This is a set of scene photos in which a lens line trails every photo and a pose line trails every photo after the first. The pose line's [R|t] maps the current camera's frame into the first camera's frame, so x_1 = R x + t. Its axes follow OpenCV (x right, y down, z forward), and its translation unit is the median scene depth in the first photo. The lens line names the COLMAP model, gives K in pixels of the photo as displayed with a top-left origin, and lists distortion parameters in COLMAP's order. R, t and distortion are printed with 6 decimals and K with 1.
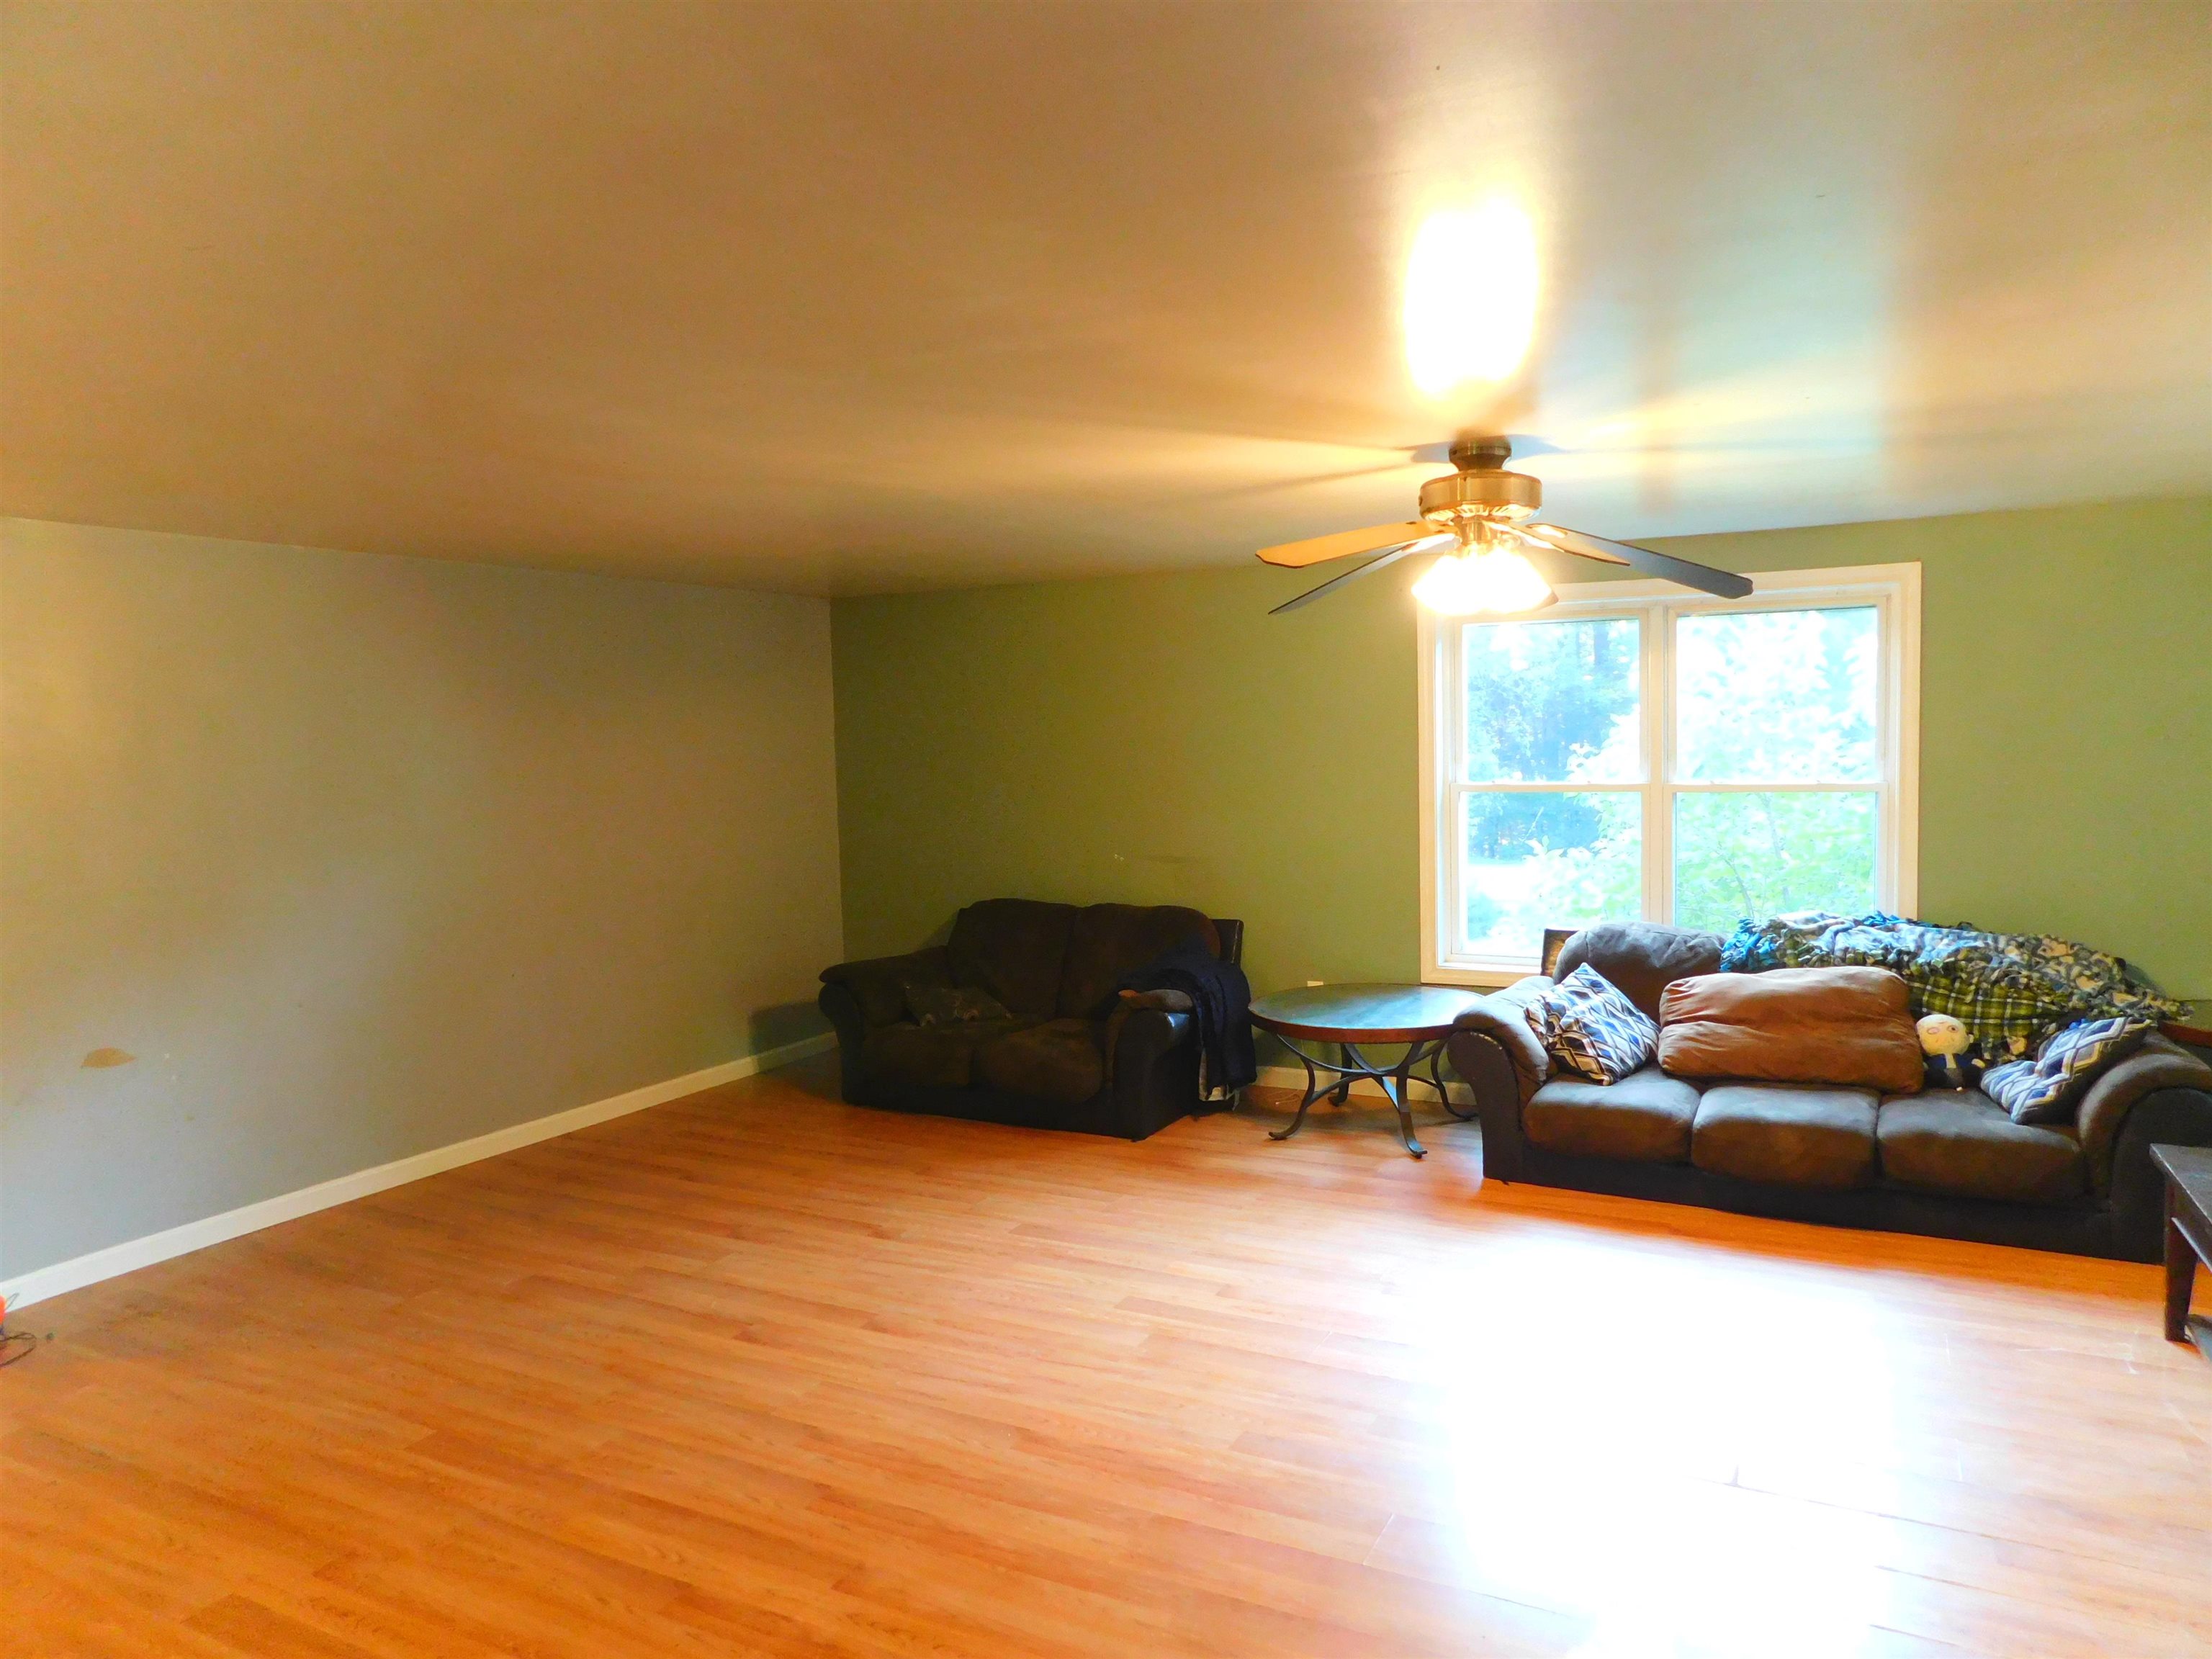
lens RADIAL K [[1472.6, 0, 1106.9], [0, 1472.6, 817.1], [0, 0, 1]] dist [-0.000924, 0.002049]
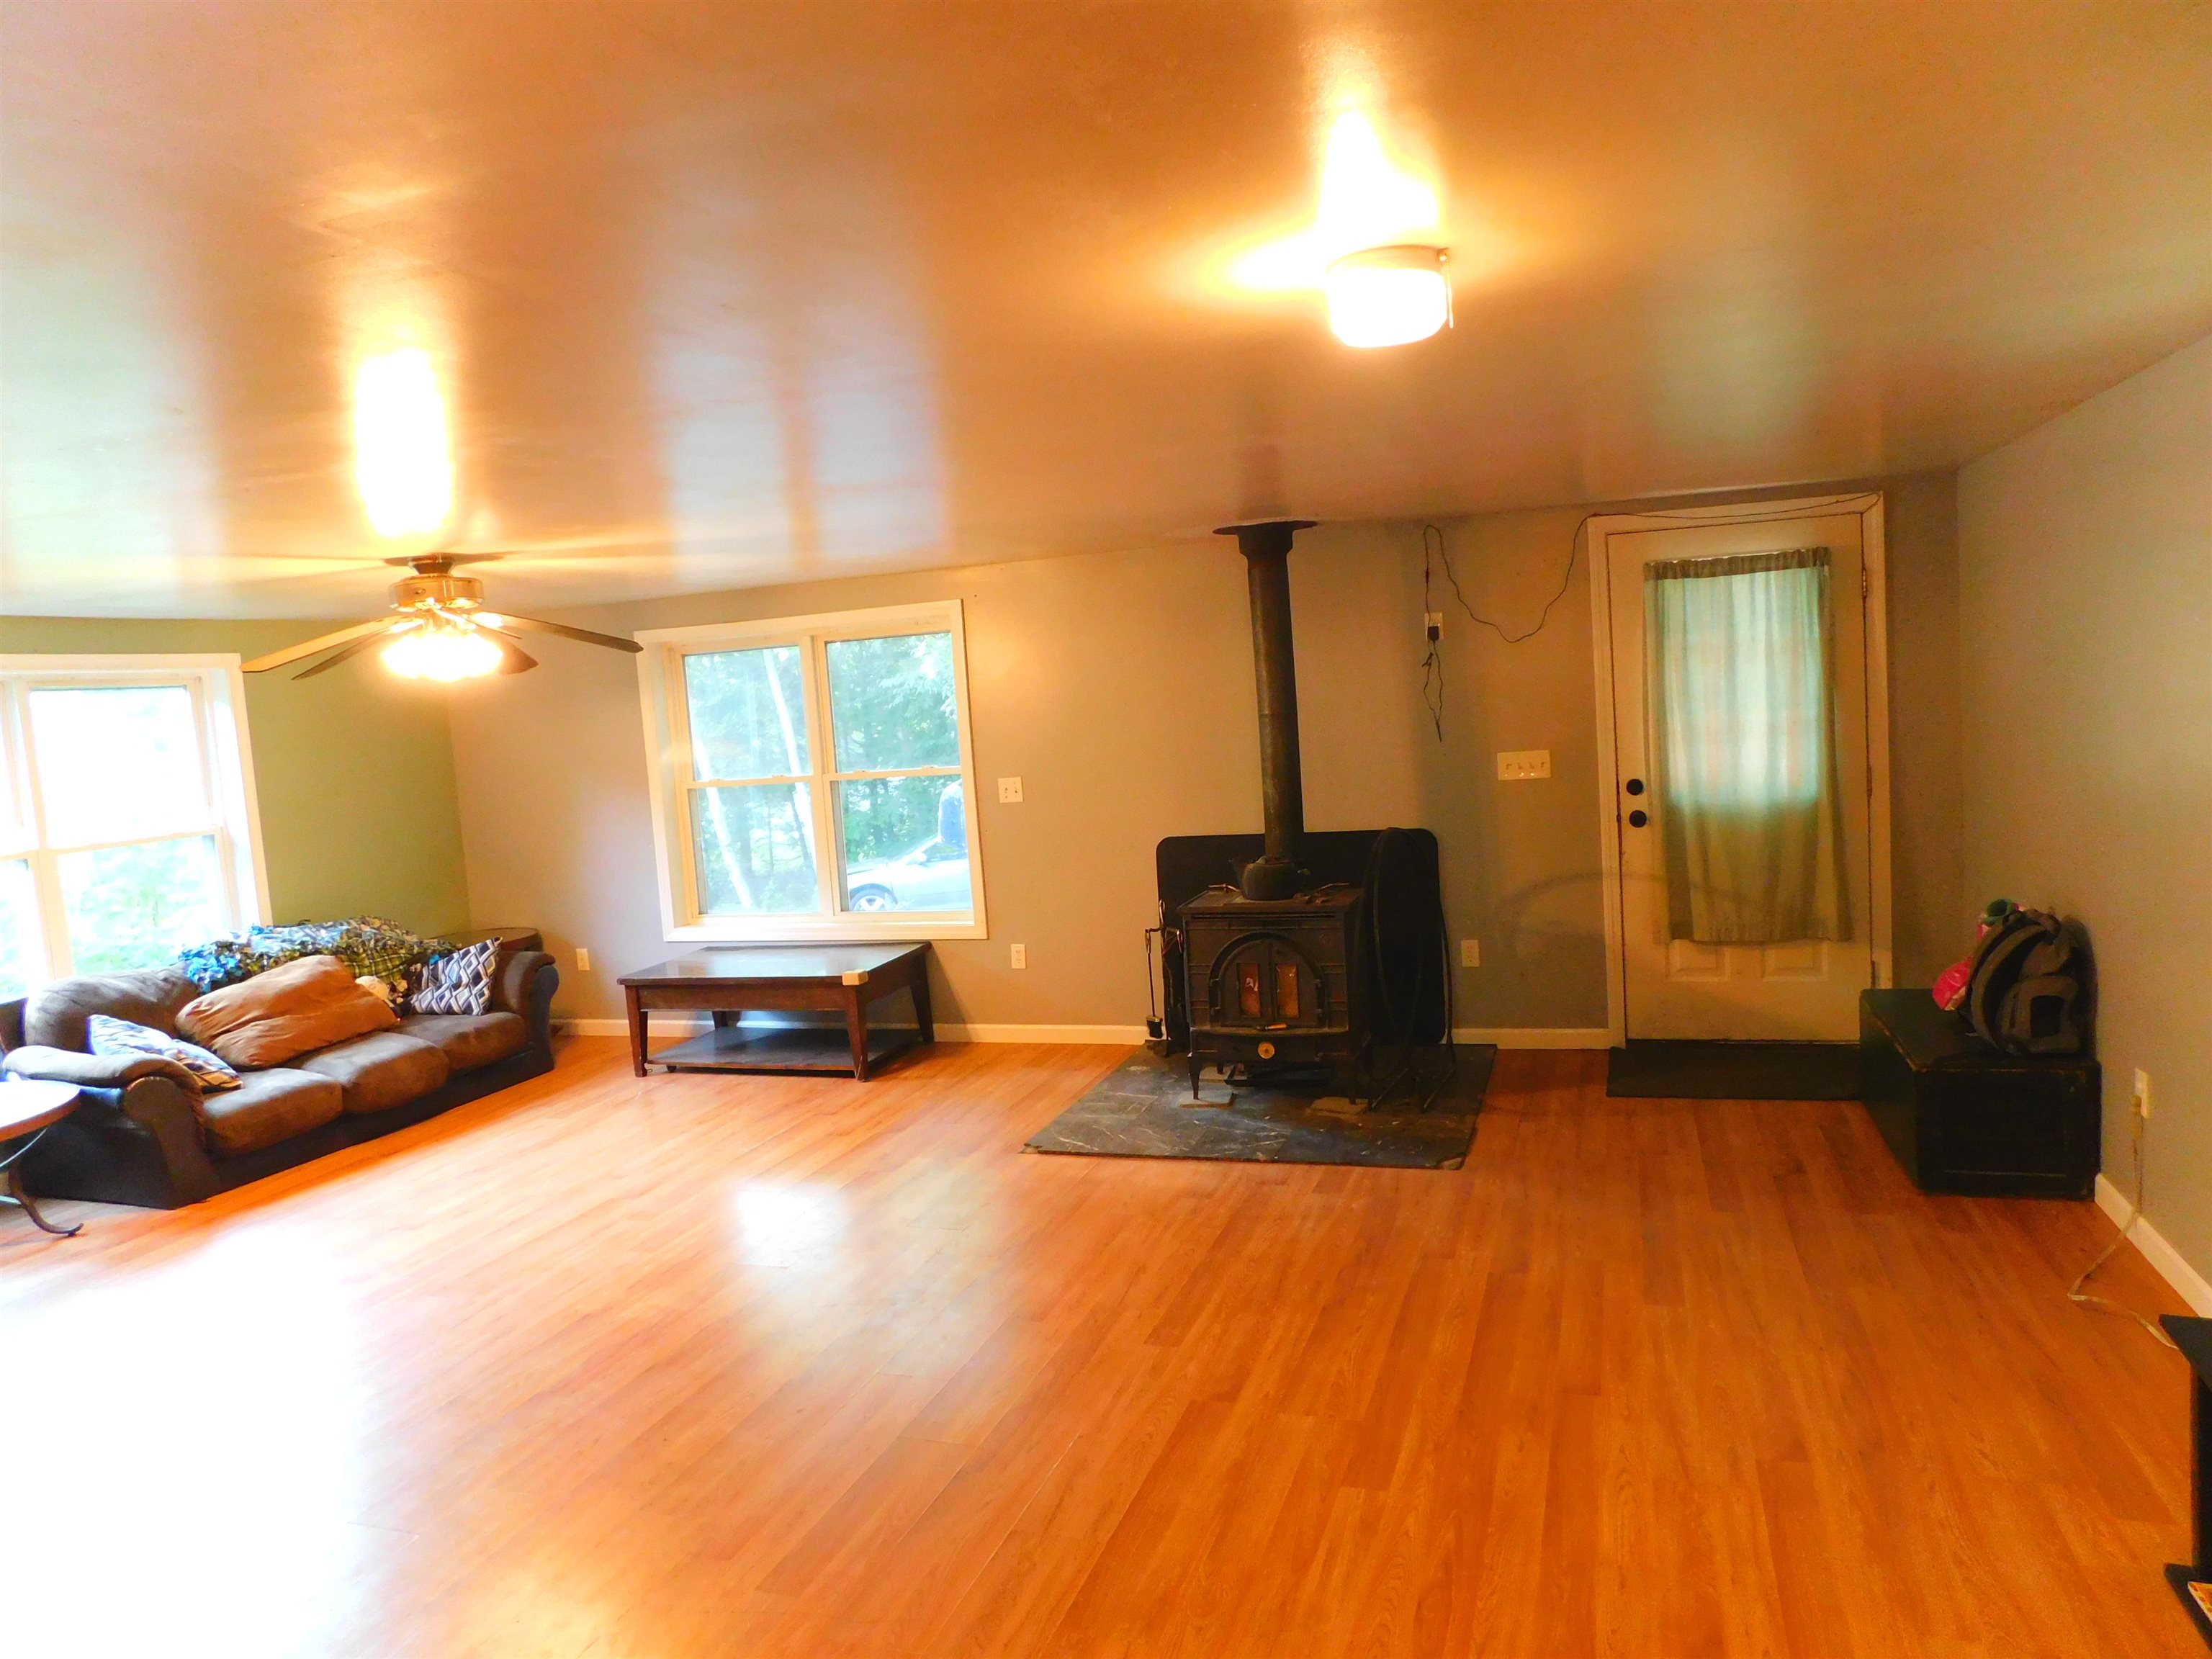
lens RADIAL K [[1472.6, 0, 1107.7], [0, 1472.6, 832.5], [0, 0, 1]] dist [-0.000924, 0.002049]
pose [[-0.118689, -0.068654, 0.990555, -1.010451], [0.137195, 0.986904, 0.084839, -0.026474], [-0.983408, 0.145969, -0.107716, 0.486759]]
